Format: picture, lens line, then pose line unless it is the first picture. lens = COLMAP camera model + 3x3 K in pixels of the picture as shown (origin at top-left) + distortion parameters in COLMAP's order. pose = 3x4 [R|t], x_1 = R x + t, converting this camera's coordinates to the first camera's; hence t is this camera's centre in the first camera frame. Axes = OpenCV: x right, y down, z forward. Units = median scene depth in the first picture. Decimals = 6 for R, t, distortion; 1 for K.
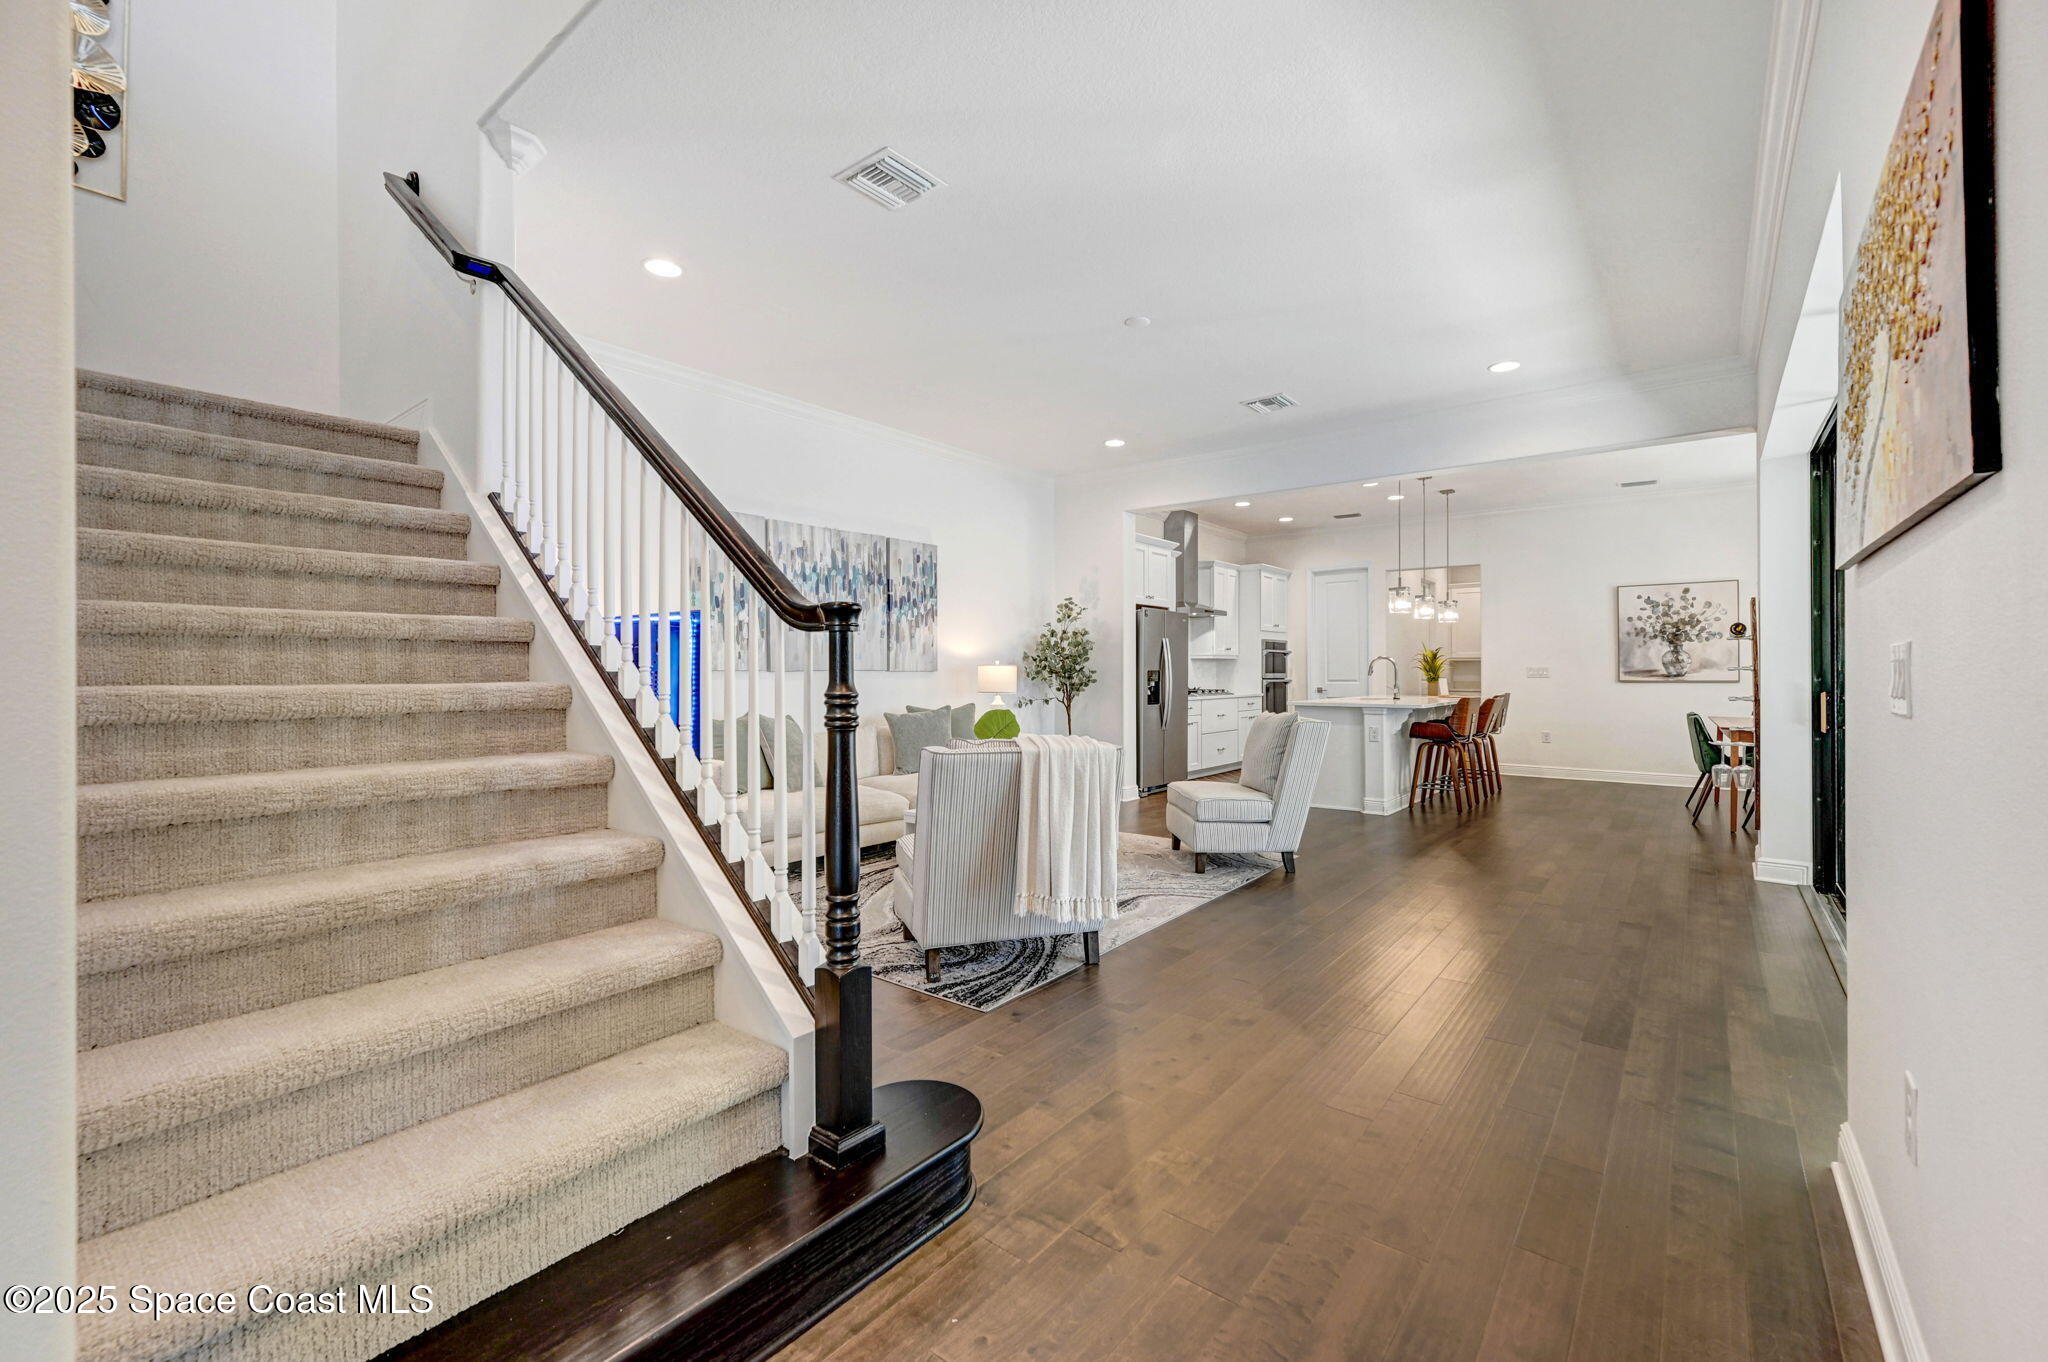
lens RADIAL K [[831.3, 0, 1040.0], [0, 831.3, 686.1], [0, 0, 1]] dist [0.001460, 0.000210]
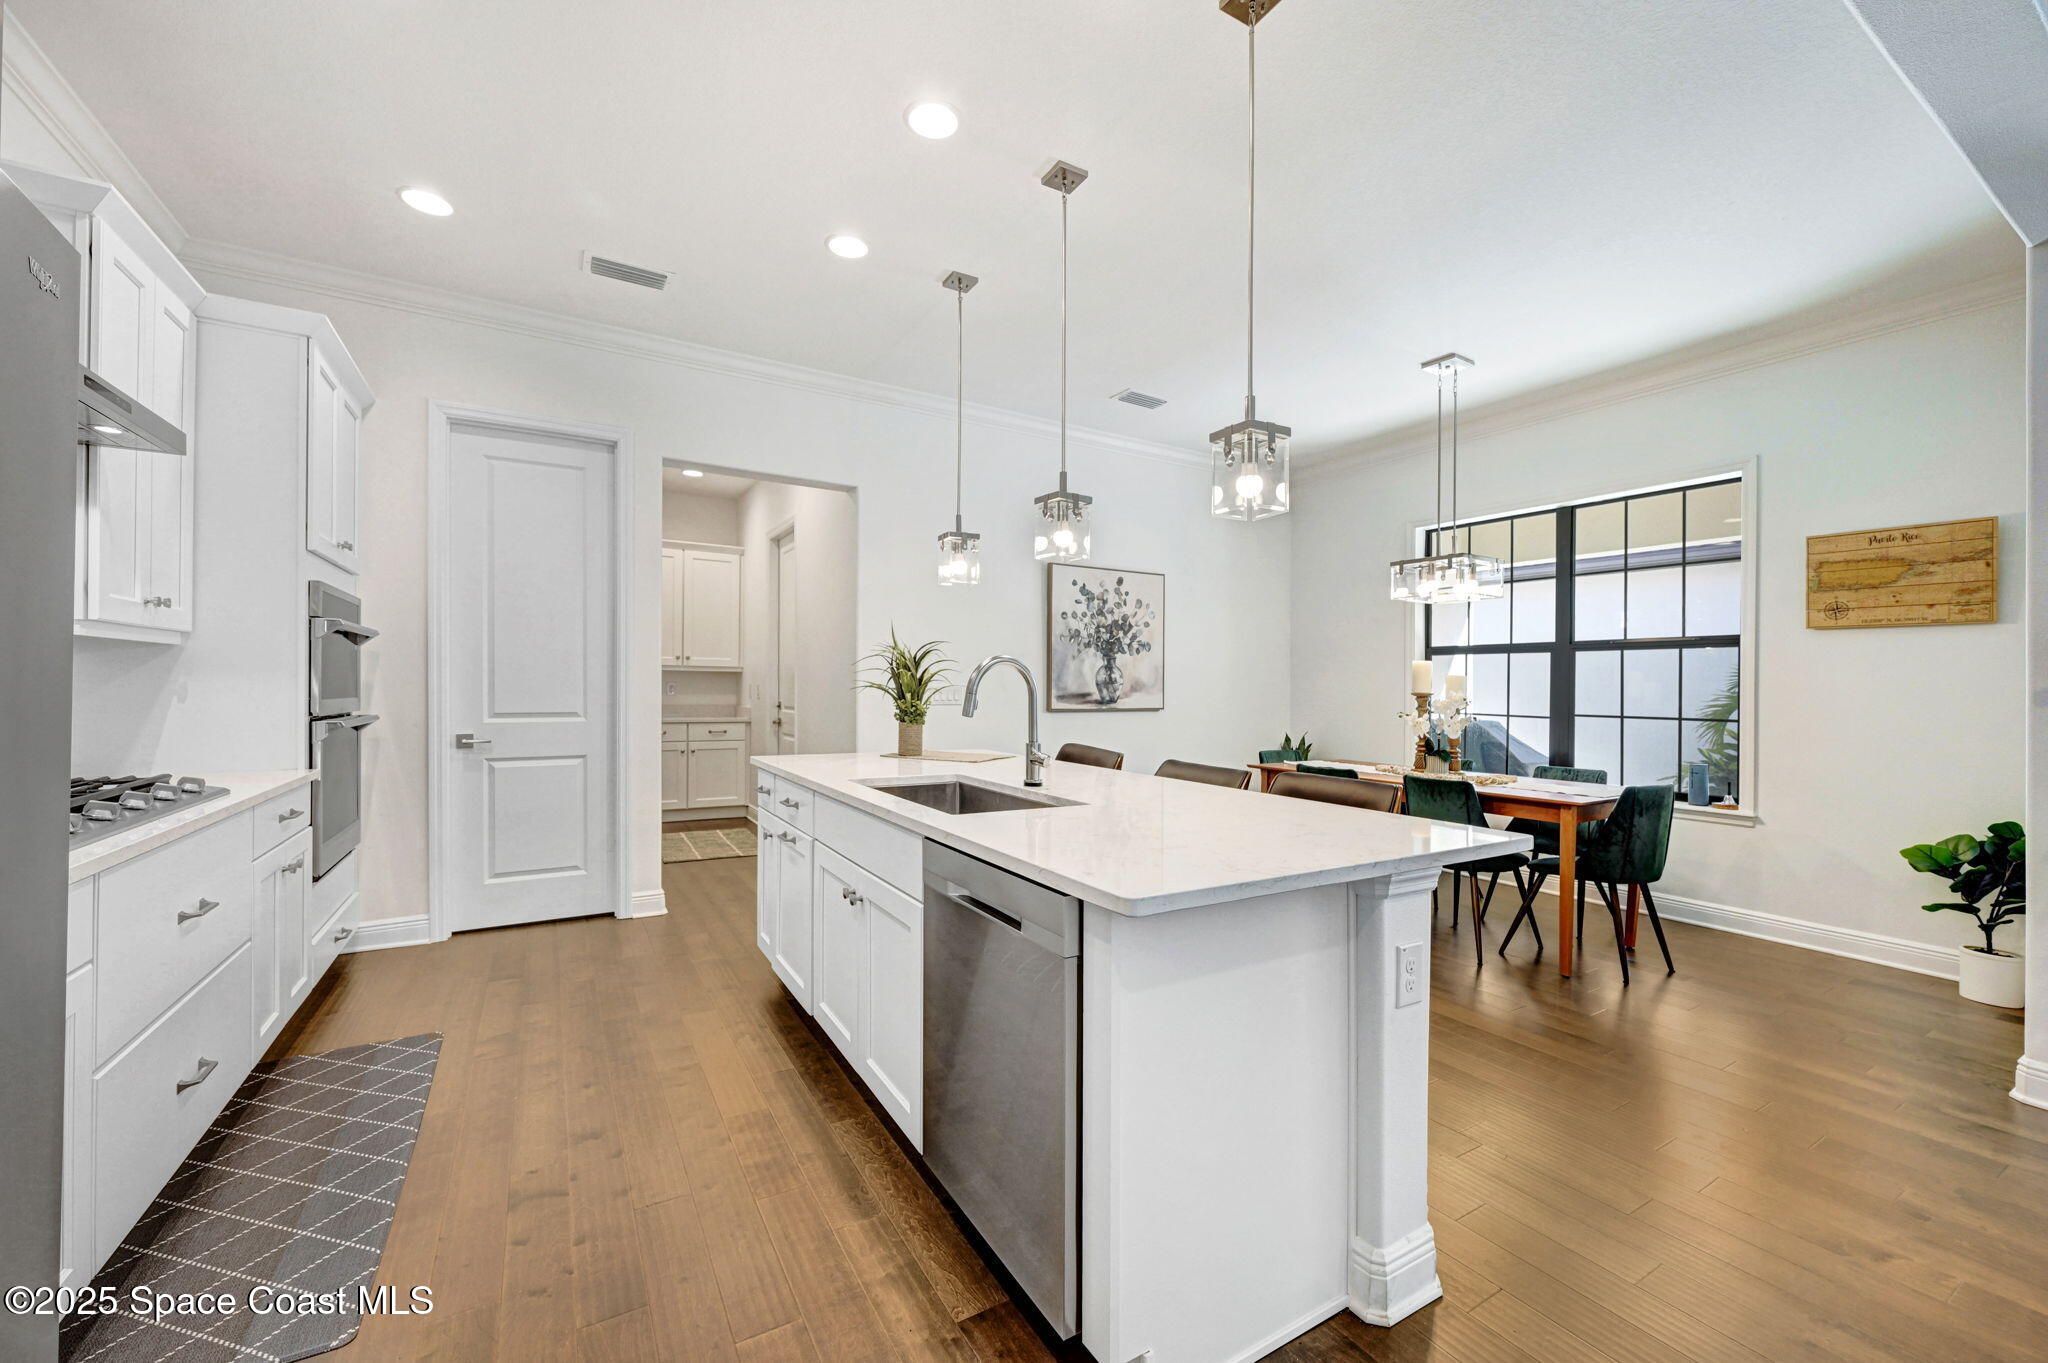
lens RADIAL K [[795.0, 0, 1027.4], [0, 795.0, 691.1], [0, 0, 1]] dist [-0.000074, -0.000037]
pose [[0.356814, 0.000064, 0.934175, 0.119919], [0.005265, 0.999984, -0.002080, -0.020559], [-0.934161, 0.005661, 0.356808, 0.827396]]
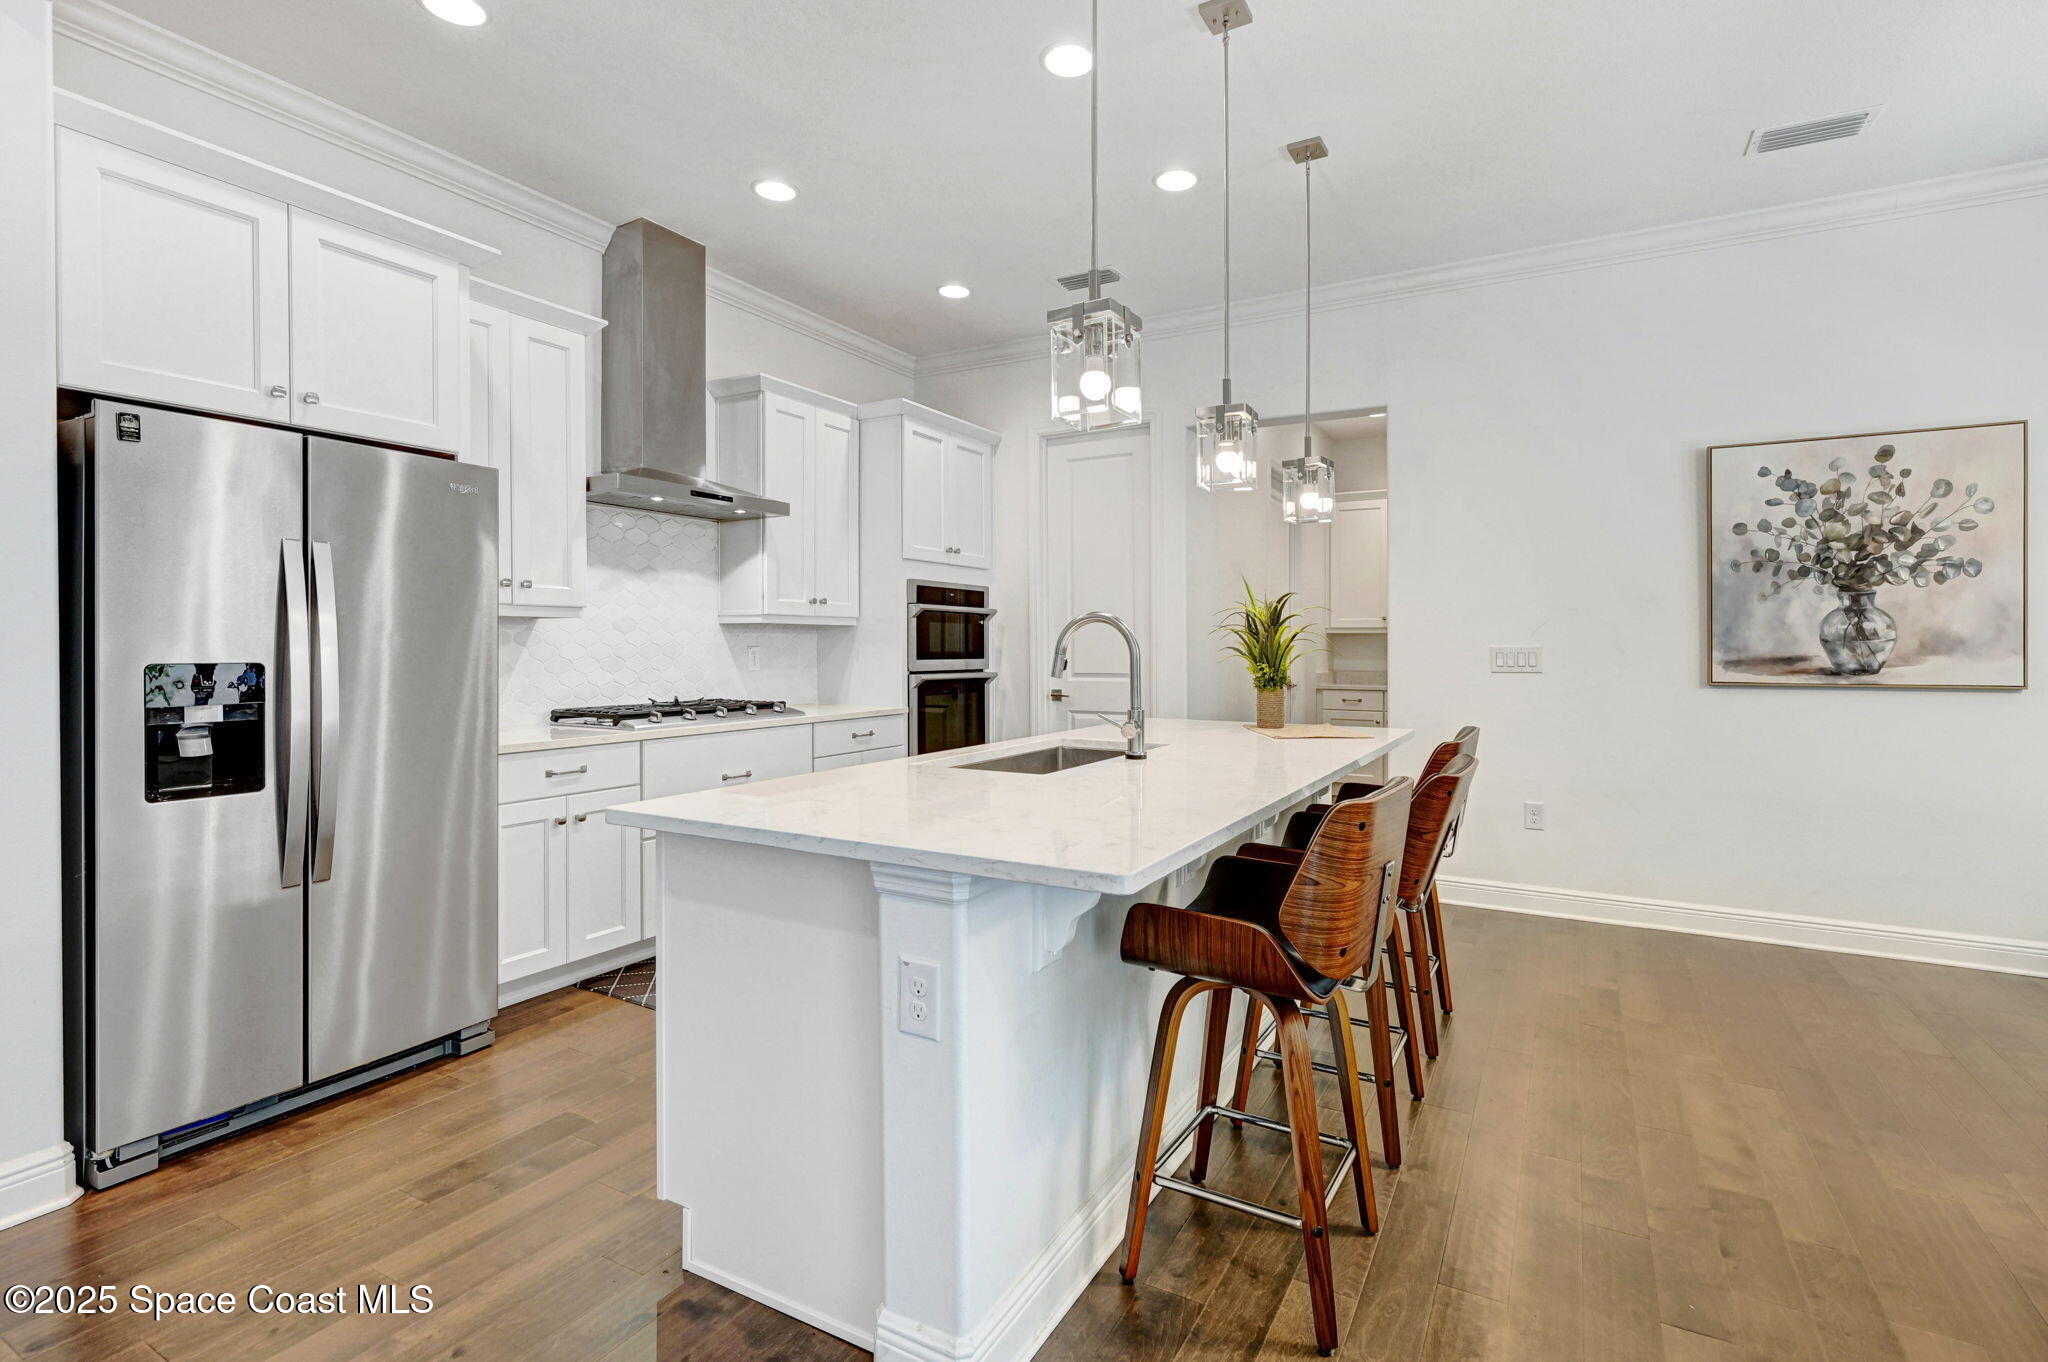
lens RADIAL K [[942.2, 0, 1071.3], [0, 942.2, 664.1], [0, 0, 1]] dist [0.001419, 0.000219]
pose [[0.983694, -0.000892, 0.179847, 0.322534], [0.000776, 0.999999, 0.000716, -0.016843], [-0.179848, -0.000565, 0.983694, 0.631296]]
